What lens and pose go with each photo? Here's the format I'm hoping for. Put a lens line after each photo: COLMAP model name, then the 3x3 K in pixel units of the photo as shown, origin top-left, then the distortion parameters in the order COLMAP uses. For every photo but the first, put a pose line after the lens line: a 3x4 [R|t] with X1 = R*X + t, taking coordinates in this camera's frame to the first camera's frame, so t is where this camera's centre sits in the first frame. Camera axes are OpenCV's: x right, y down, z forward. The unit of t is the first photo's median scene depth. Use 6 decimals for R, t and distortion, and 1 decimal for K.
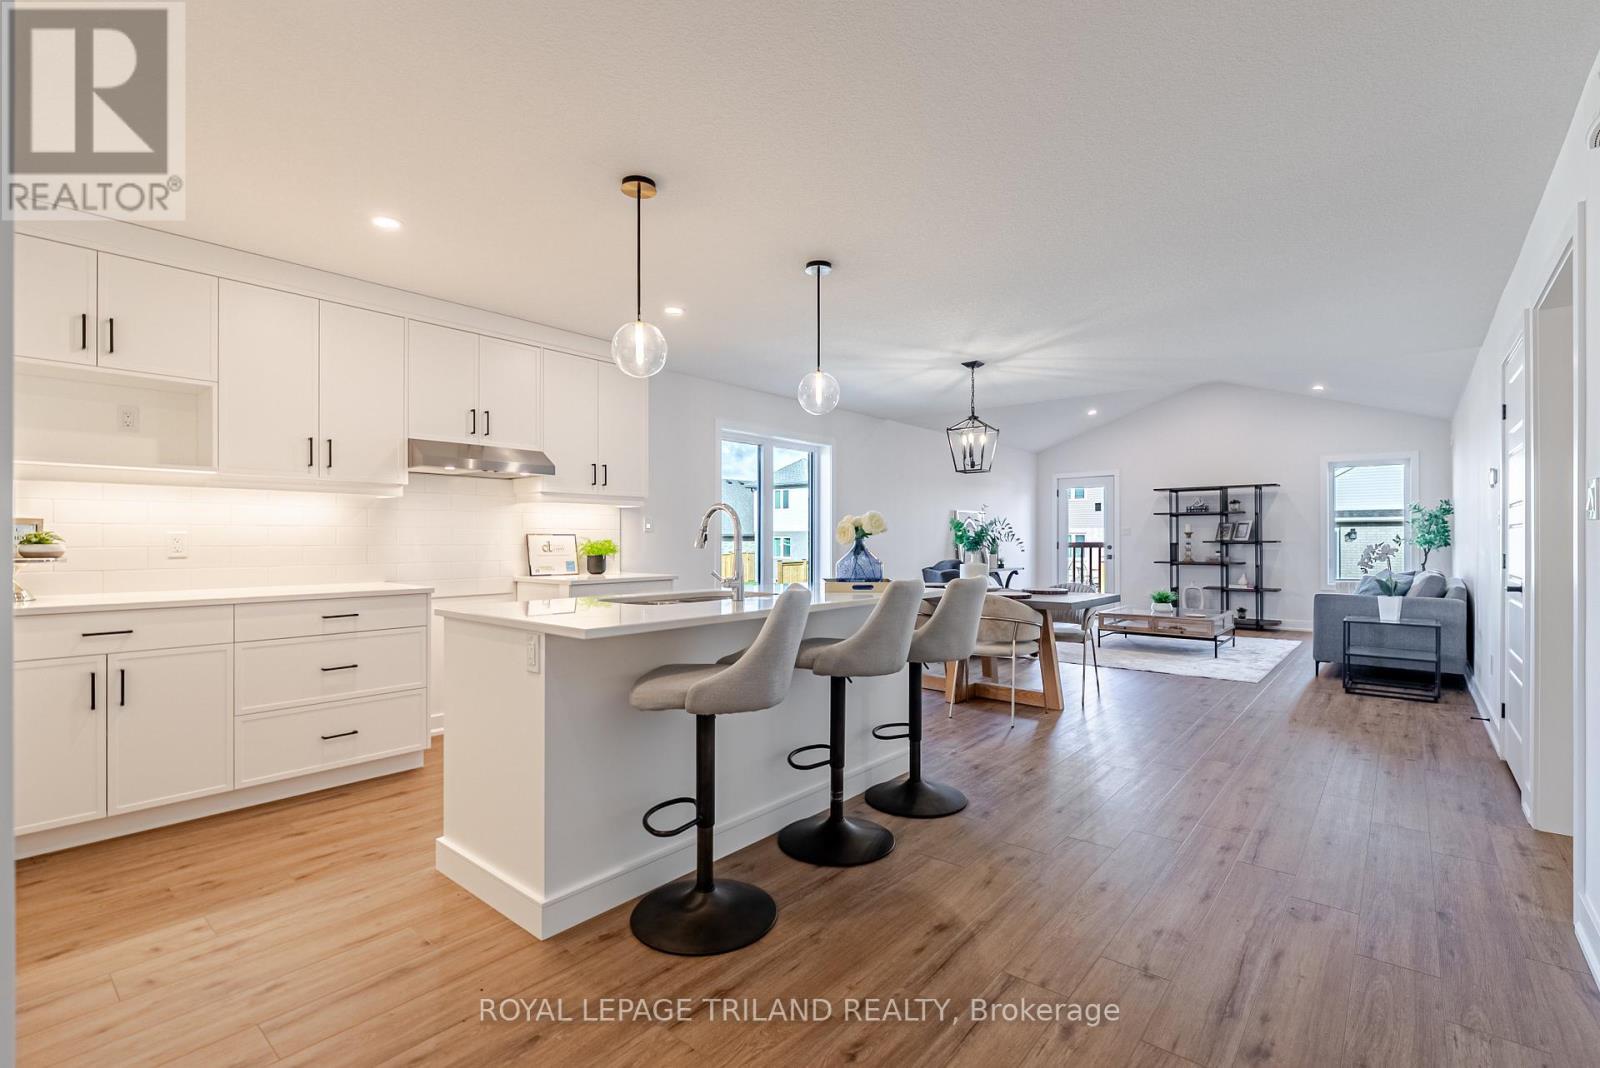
lens RADIAL K [[725.8, 0, 797.1], [0, 725.8, 542.8], [0, 0, 1]] dist [-0.003723, -0.000346]
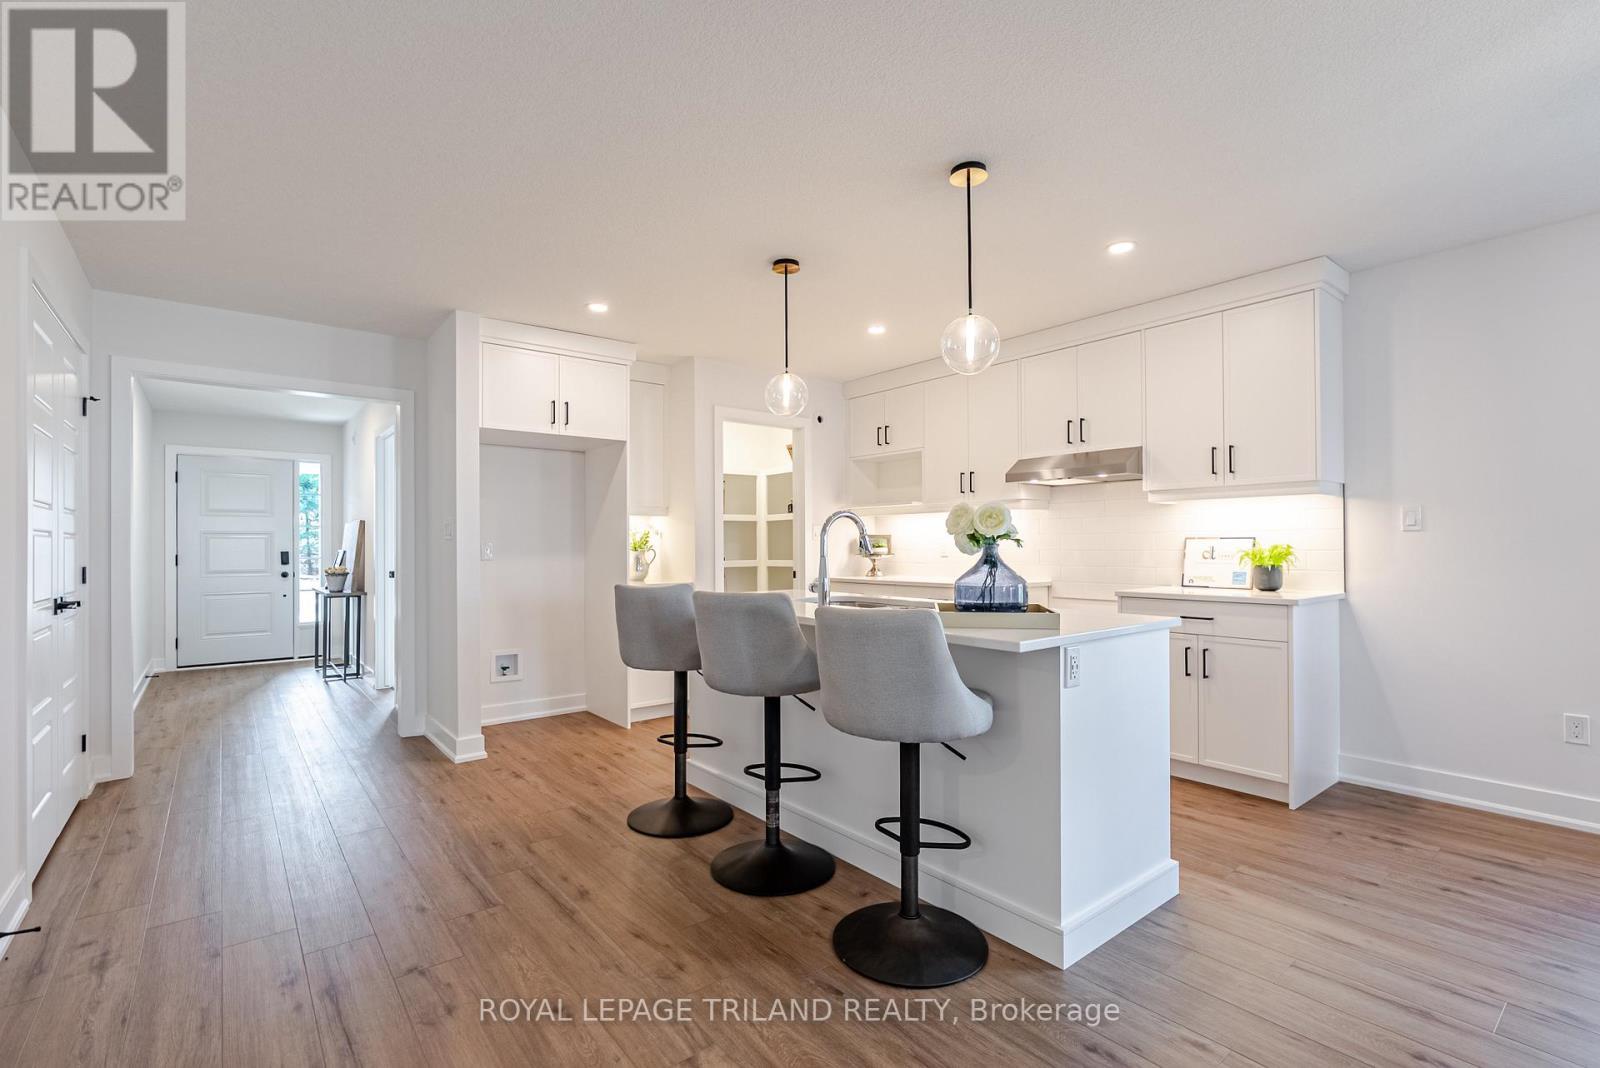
lens RADIAL K [[725.8, 0, 797.1], [0, 725.8, 542.8], [0, 0, 1]] dist [-0.003723, -0.000346]
pose [[-0.196790, -0.002529, -0.980442, 0.573104], [0.000740, 0.999996, -0.002728, -0.004273], [0.980445, -0.001262, -0.196788, 0.715870]]
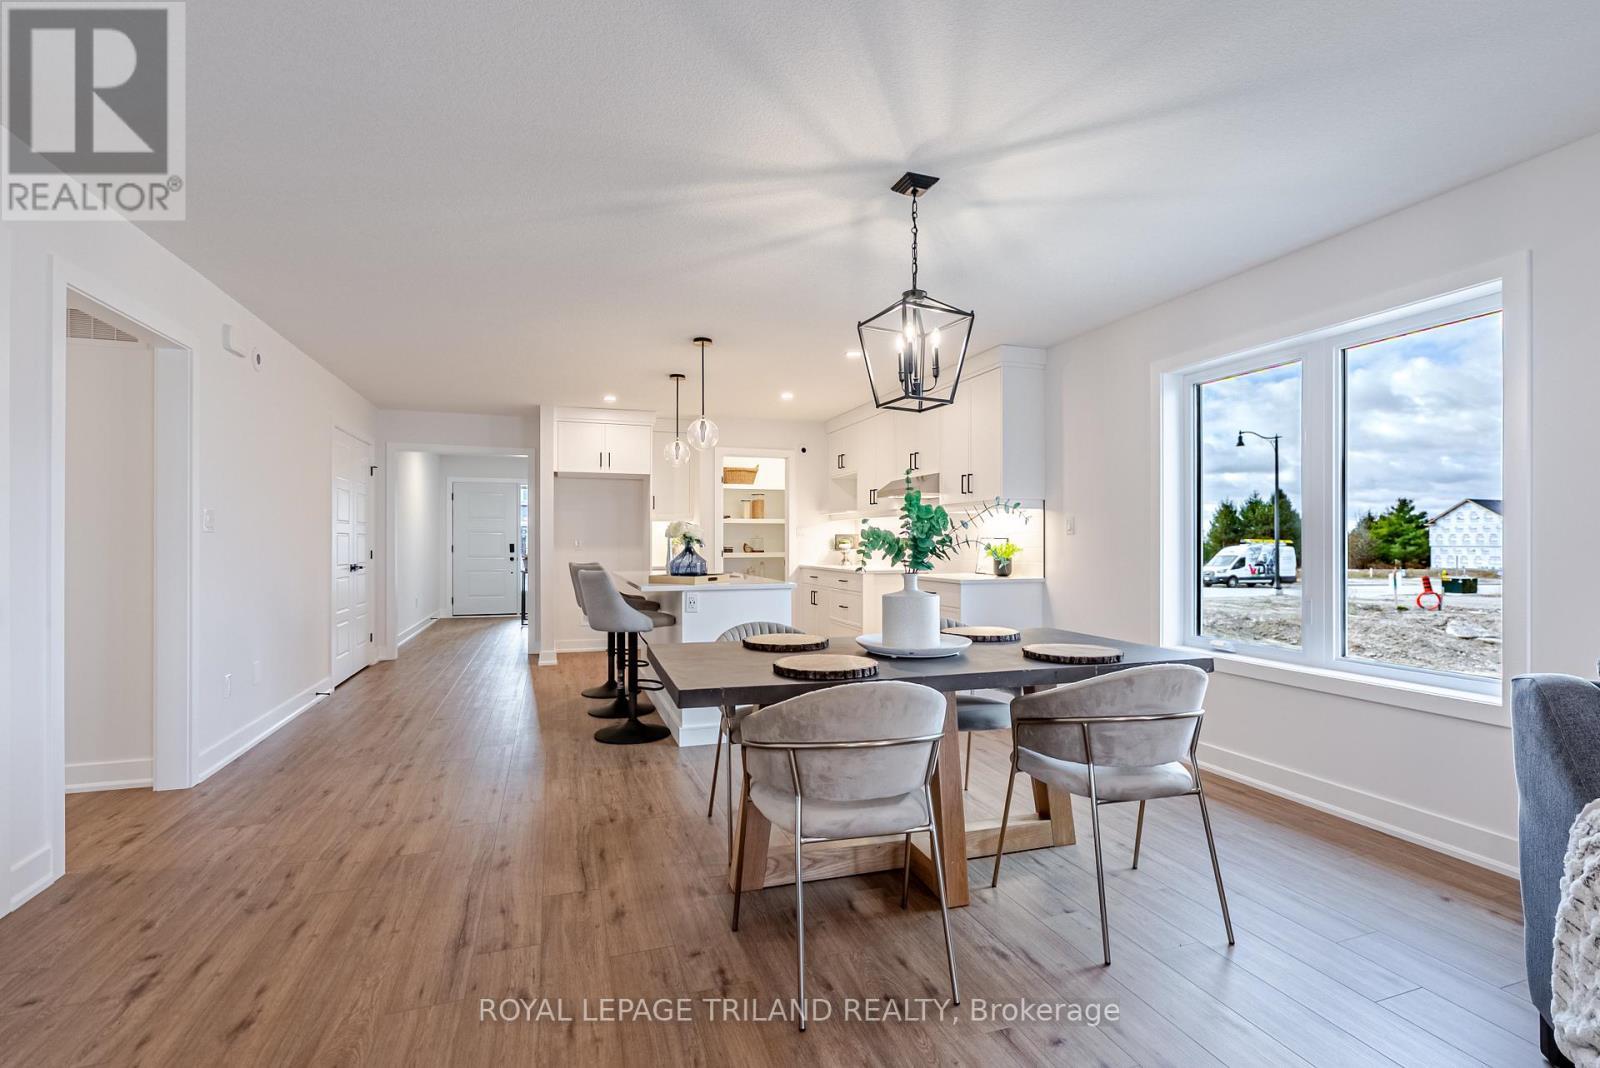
lens RADIAL K [[724.1, 0, 797.1], [0, 724.1, 541.6], [0, 0, 1]] dist [-0.004976, 0.000250]
pose [[-0.519844, -0.000323, -0.854261, 0.804973], [-0.004817, 0.999985, 0.002553, -0.008145], [0.854248, 0.005442, -0.519838, 1.364917]]
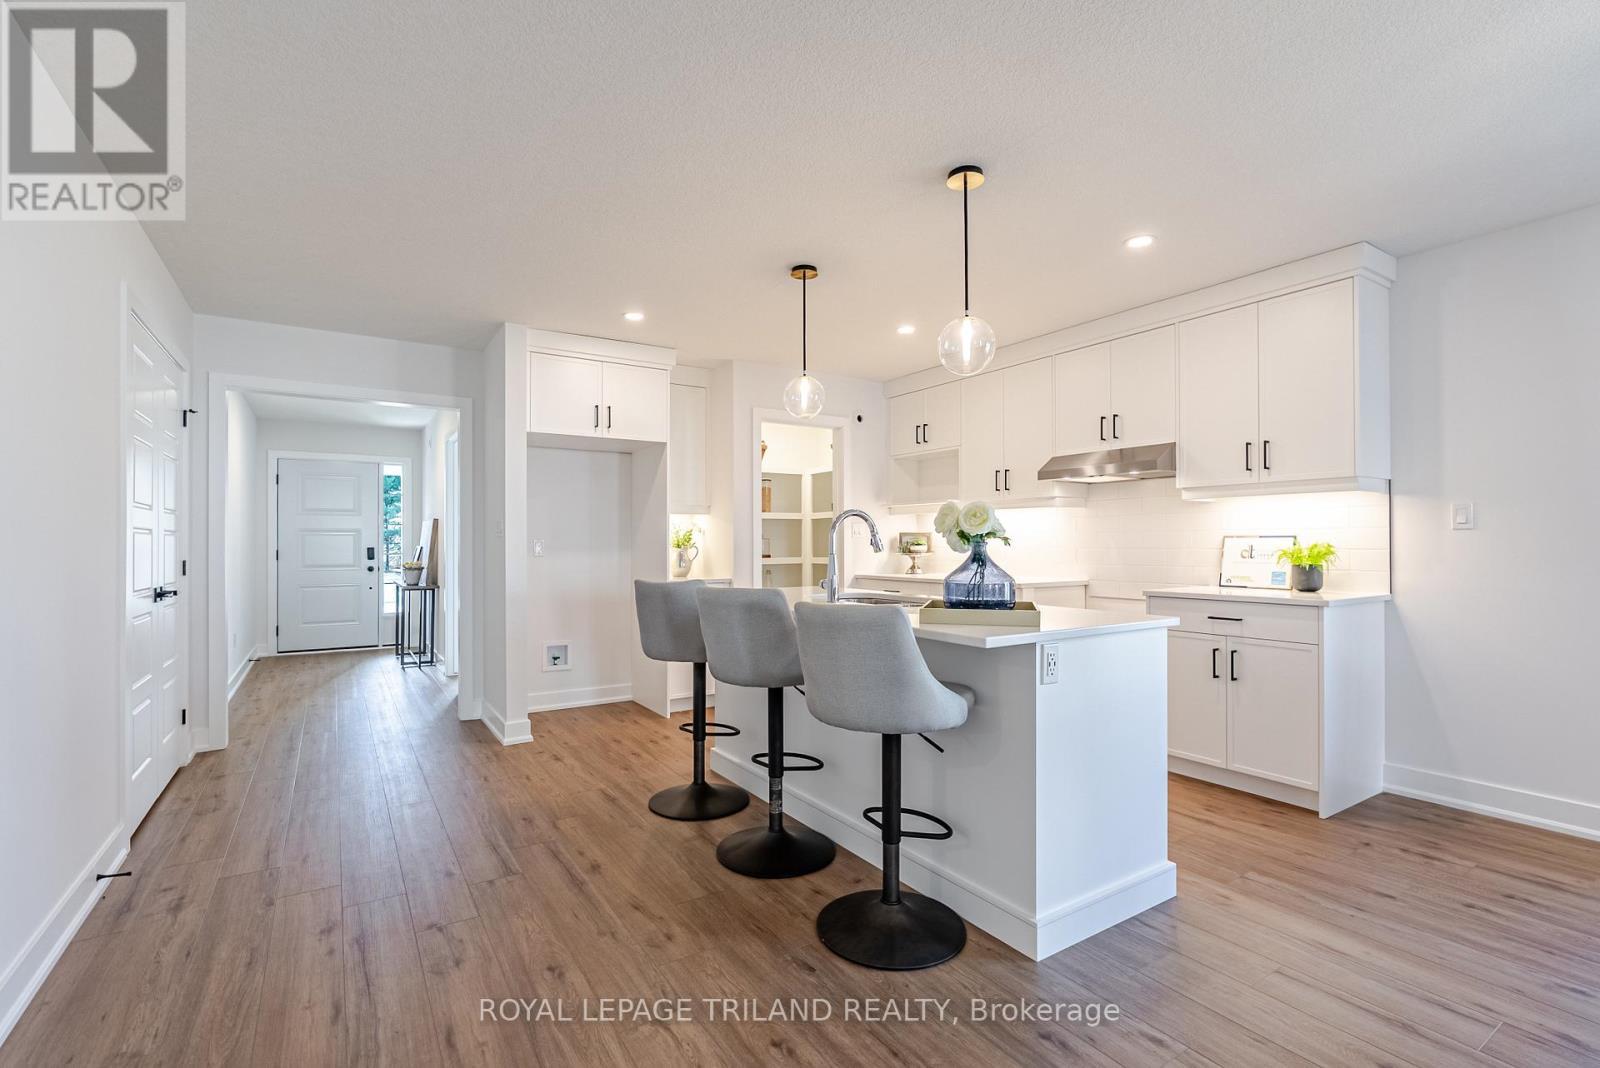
lens RADIAL K [[724.1, 0, 797.1], [0, 724.1, 541.6], [0, 0, 1]] dist [-0.004976, 0.000250]
pose [[-0.294700, -0.001337, -0.955589, 0.578833], [-0.001602, 0.999998, -0.000905, -0.004528], [0.955589, 0.001264, -0.294701, 0.774858]]
